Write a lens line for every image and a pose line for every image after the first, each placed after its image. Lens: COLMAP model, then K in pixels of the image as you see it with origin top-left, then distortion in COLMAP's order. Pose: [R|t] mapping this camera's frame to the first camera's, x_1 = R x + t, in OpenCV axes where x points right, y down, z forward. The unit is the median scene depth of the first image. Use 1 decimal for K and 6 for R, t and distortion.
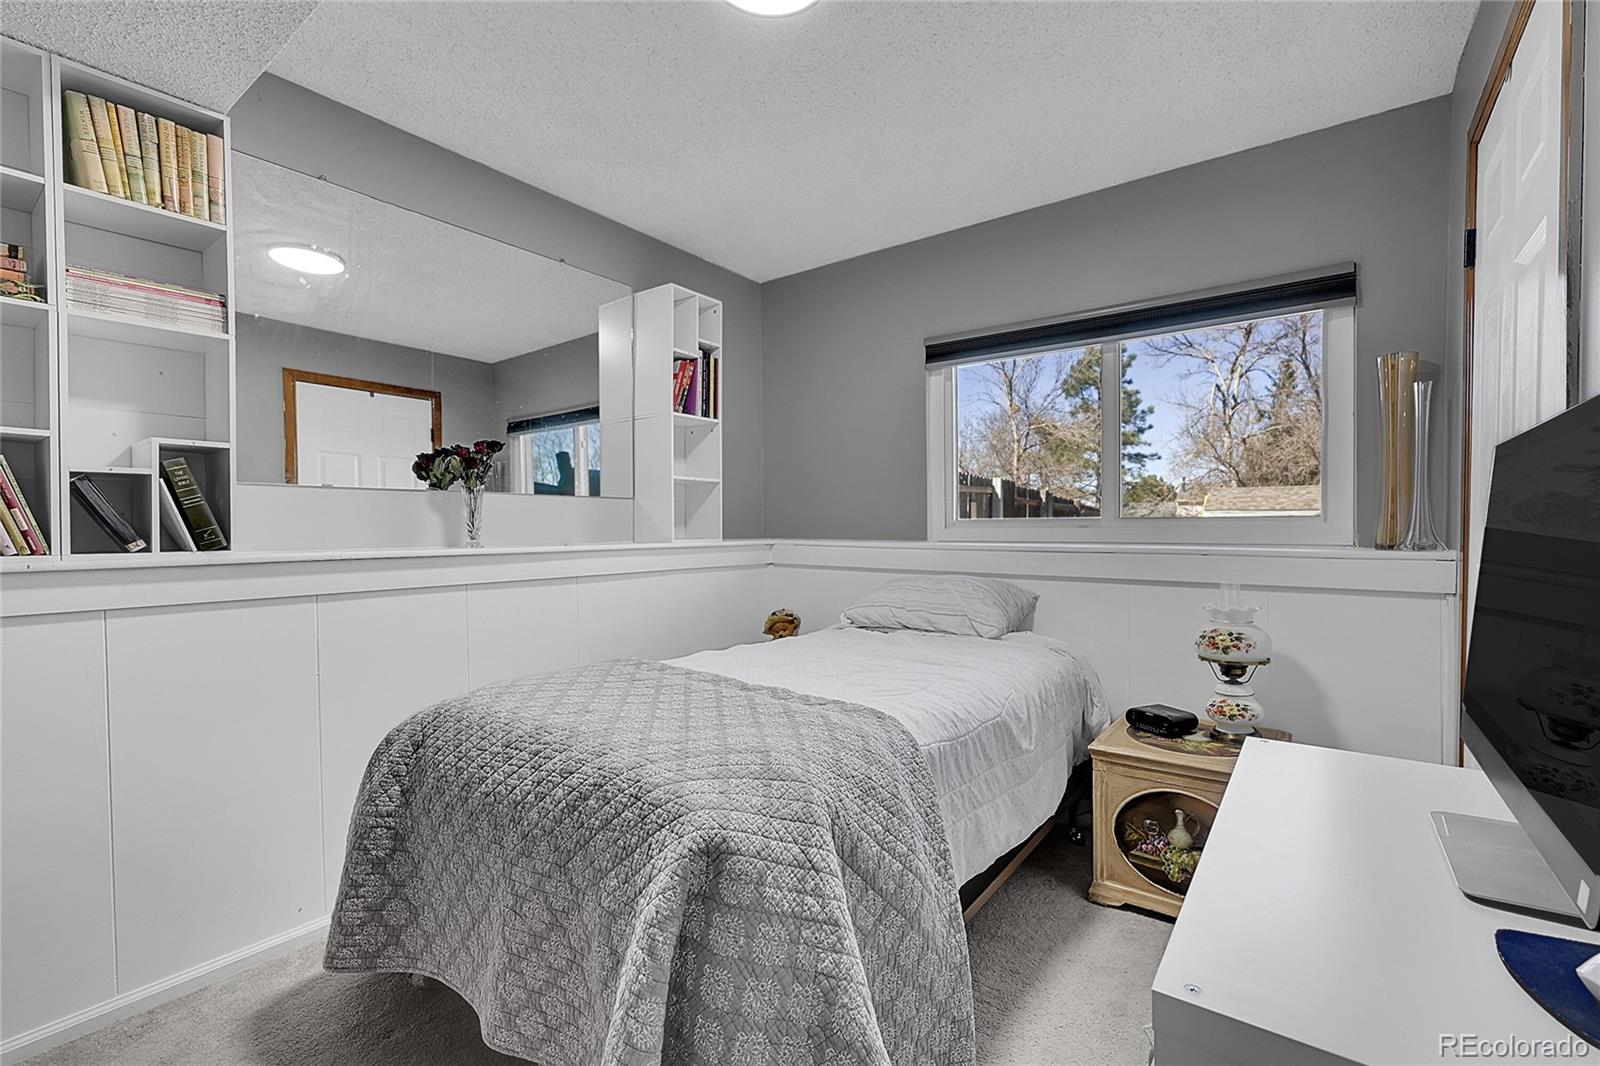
lens RADIAL K [[695.5, 0, 806.3], [0, 695.5, 533.6], [0, 0, 1]] dist [-0.000821, -0.000116]
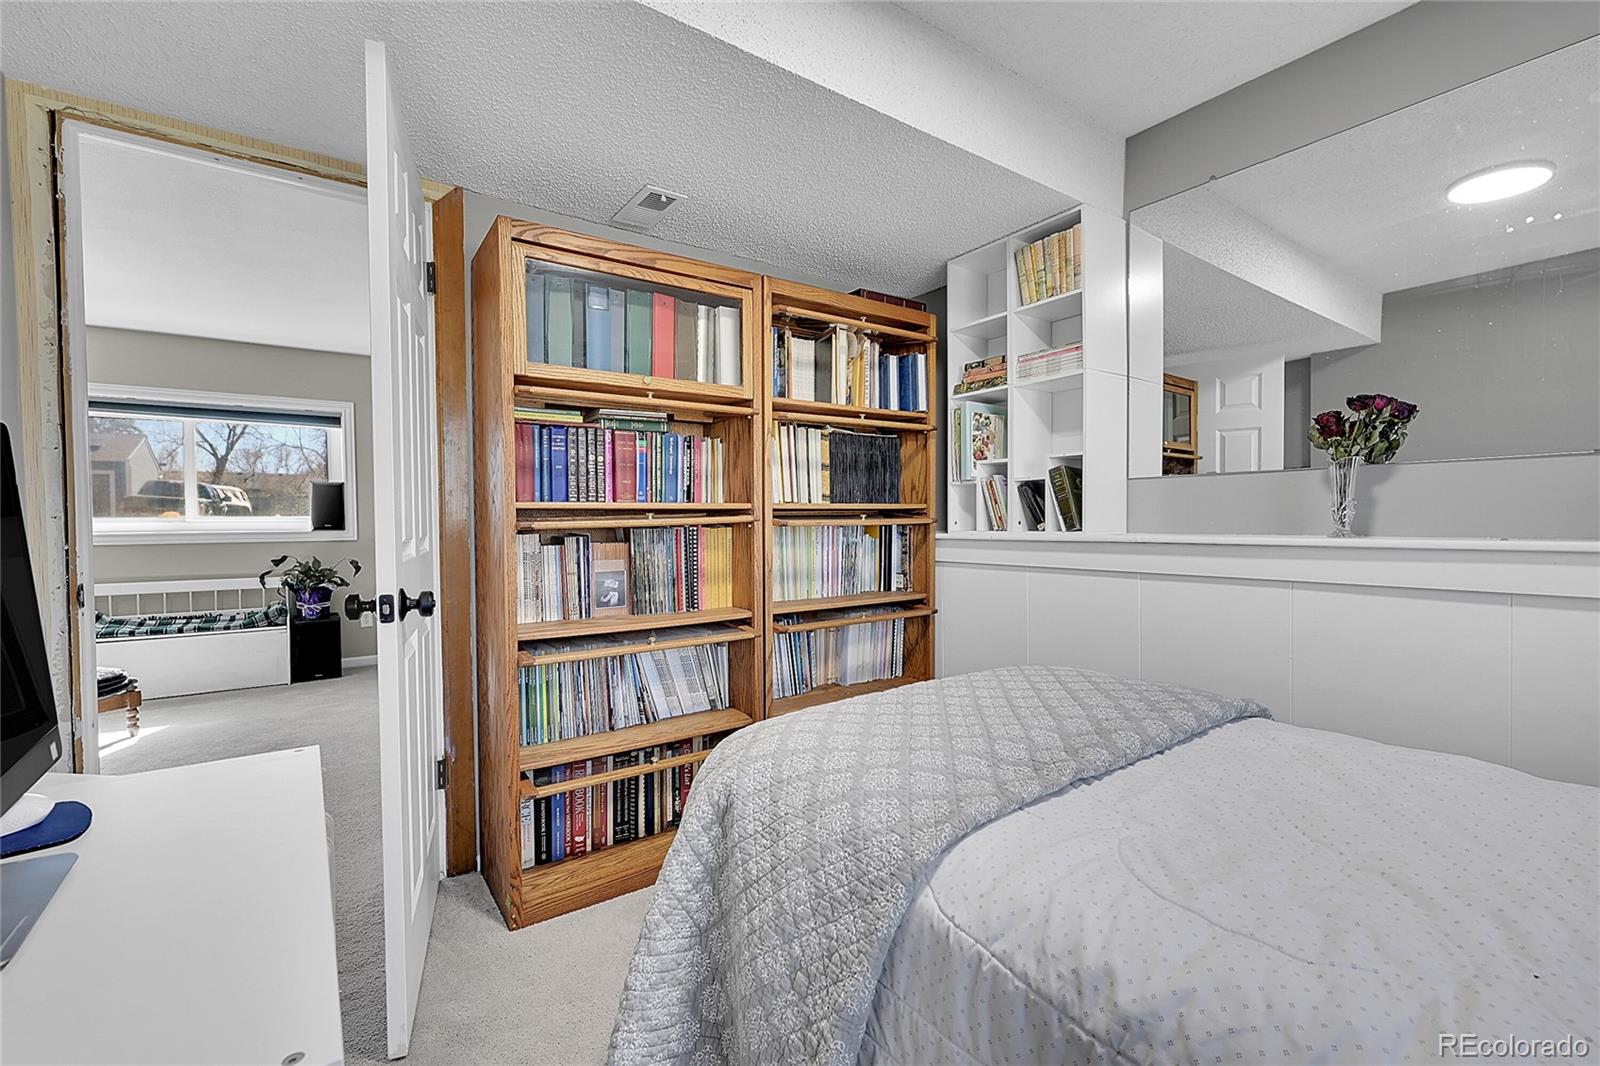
lens RADIAL K [[695.5, 0, 806.3], [0, 695.5, 533.6], [0, 0, 1]] dist [-0.000821, -0.000116]
pose [[-0.305188, 0.027098, -0.951906, 0.602429], [0.000212, 0.999597, 0.028387, -0.009380], [0.952292, 0.008462, -0.305071, 0.901113]]
